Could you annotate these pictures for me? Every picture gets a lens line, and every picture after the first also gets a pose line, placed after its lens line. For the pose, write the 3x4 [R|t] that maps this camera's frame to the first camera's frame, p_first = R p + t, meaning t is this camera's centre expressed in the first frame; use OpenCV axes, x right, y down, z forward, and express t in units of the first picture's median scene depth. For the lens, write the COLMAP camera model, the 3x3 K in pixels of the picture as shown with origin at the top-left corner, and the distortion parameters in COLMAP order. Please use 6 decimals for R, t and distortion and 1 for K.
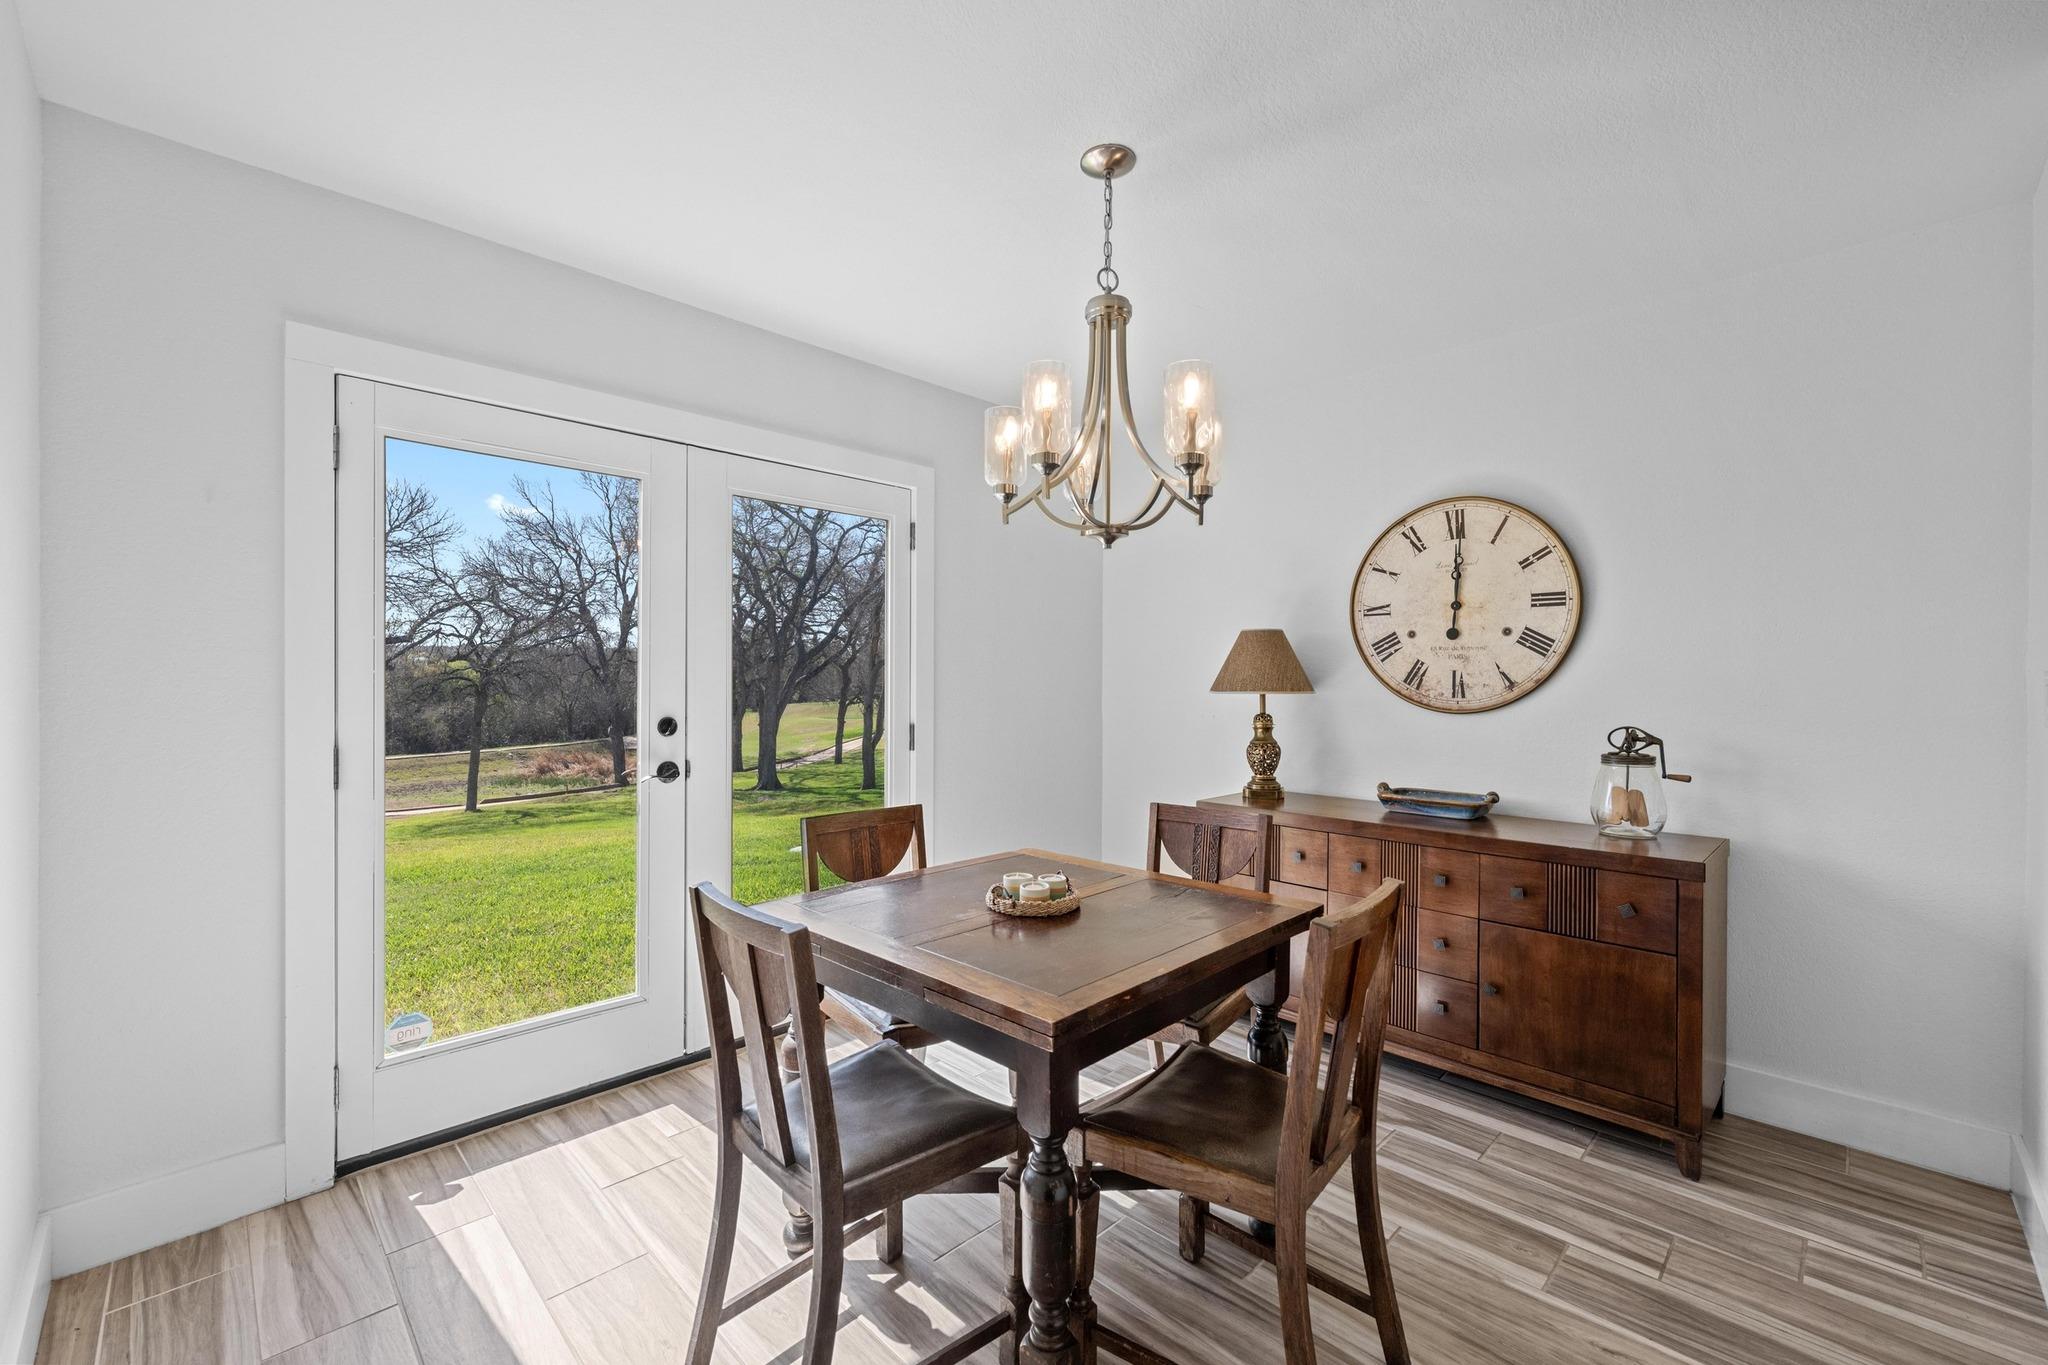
lens RADIAL K [[849.5, 0, 1018.8], [0, 849.5, 680.1], [0, 0, 1]] dist [0.001819, 0.000030]
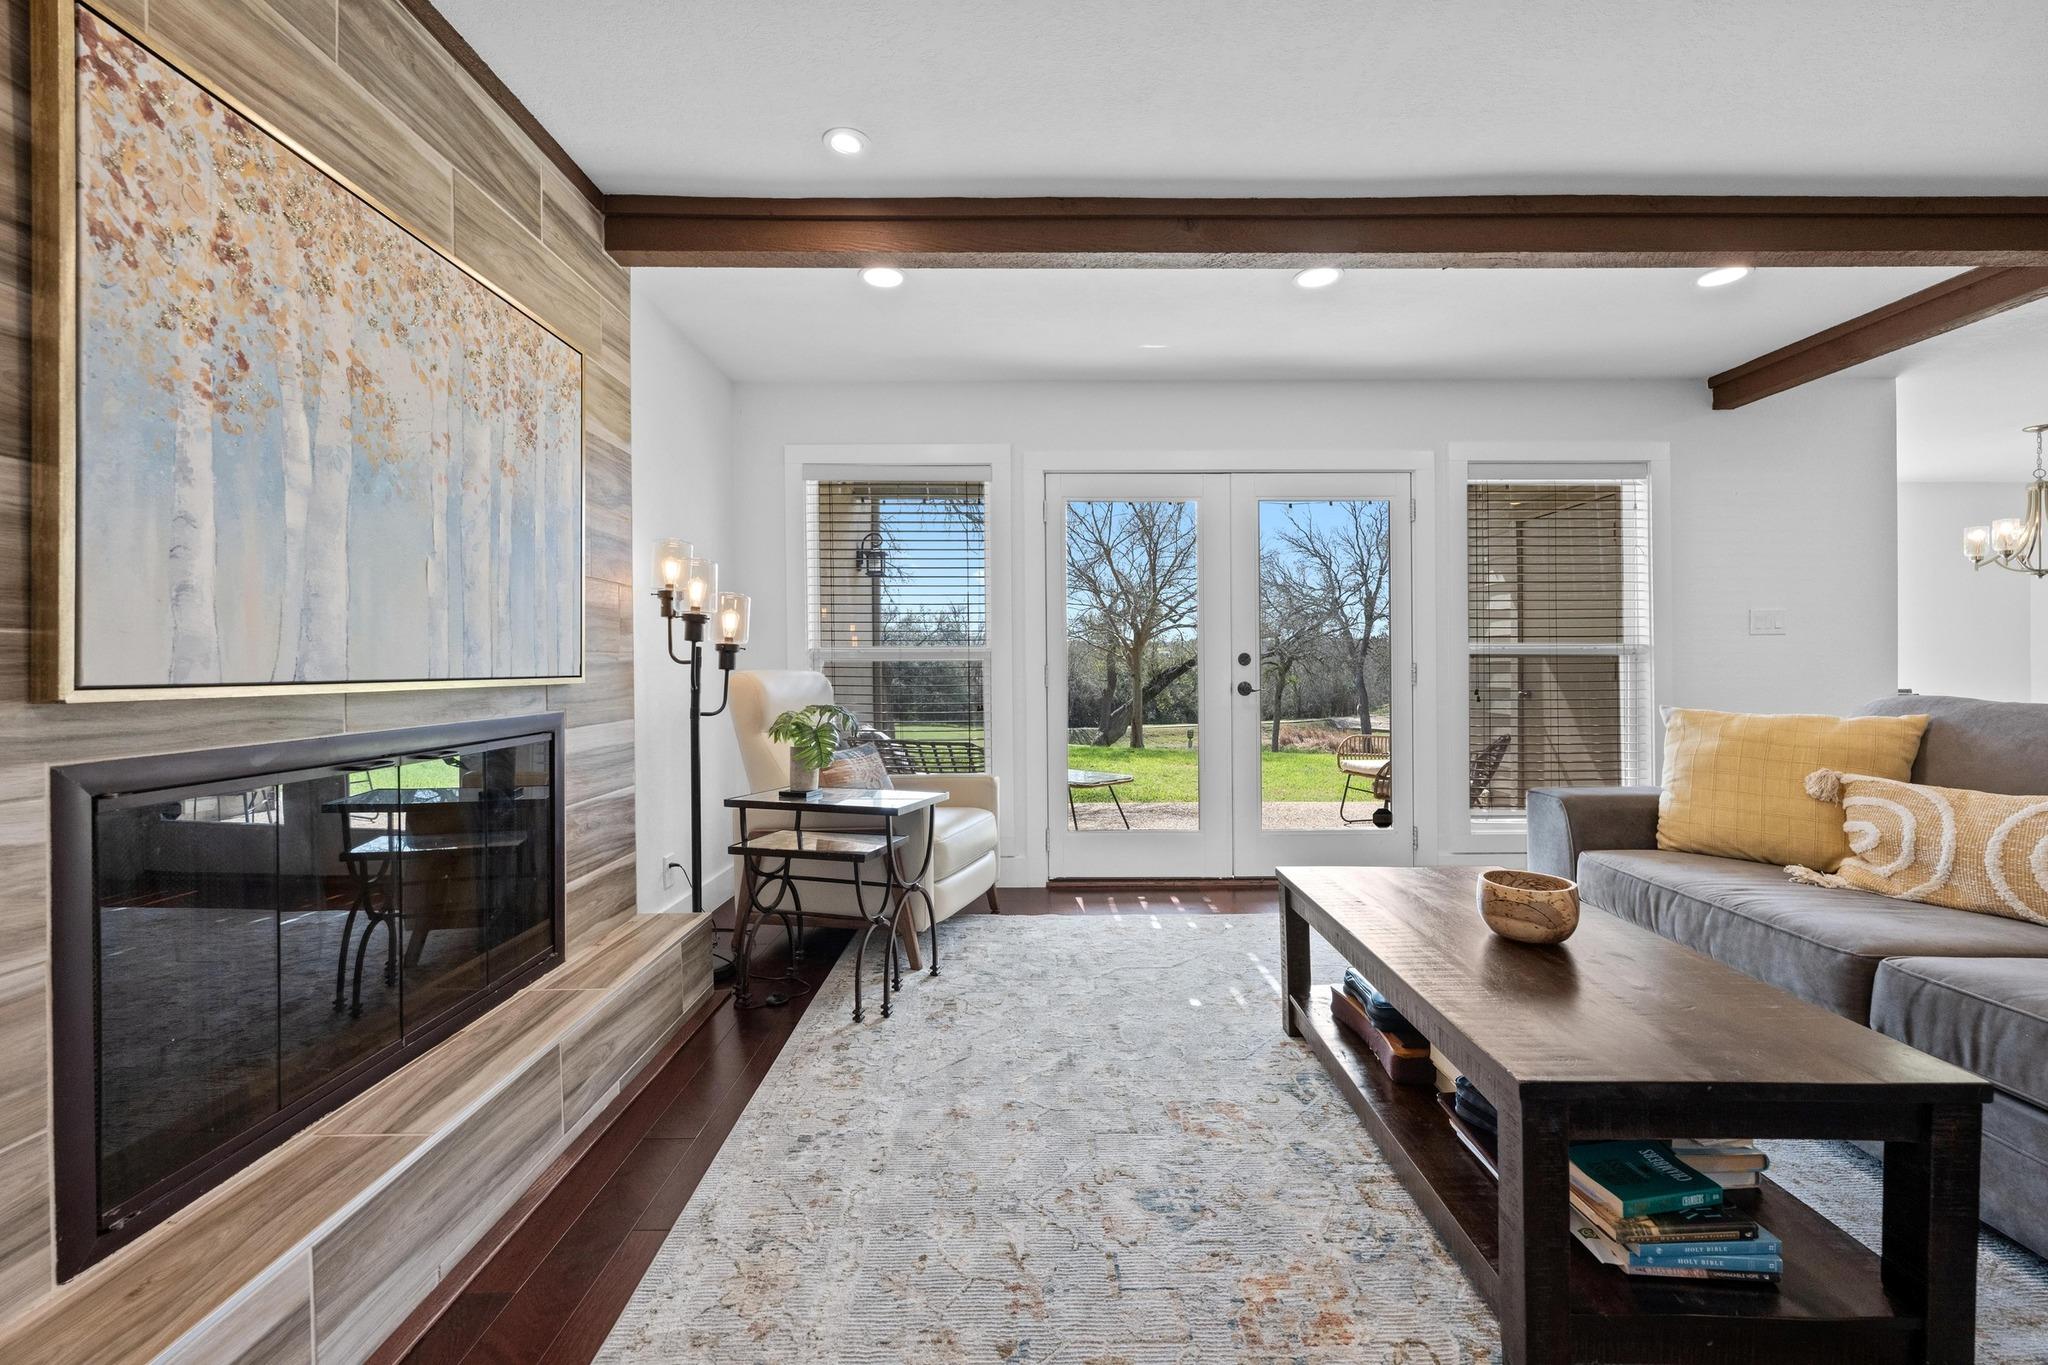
lens RADIAL K [[808.6, 0, 1024.8], [0, 808.6, 669.6], [0, 0, 1]] dist [-0.000434, -0.000171]
pose [[0.706238, -0.003616, -0.707965, -0.232880], [0.004776, 0.999989, -0.000343, 0.074247], [0.707959, -0.003139, 0.706247, -2.016990]]
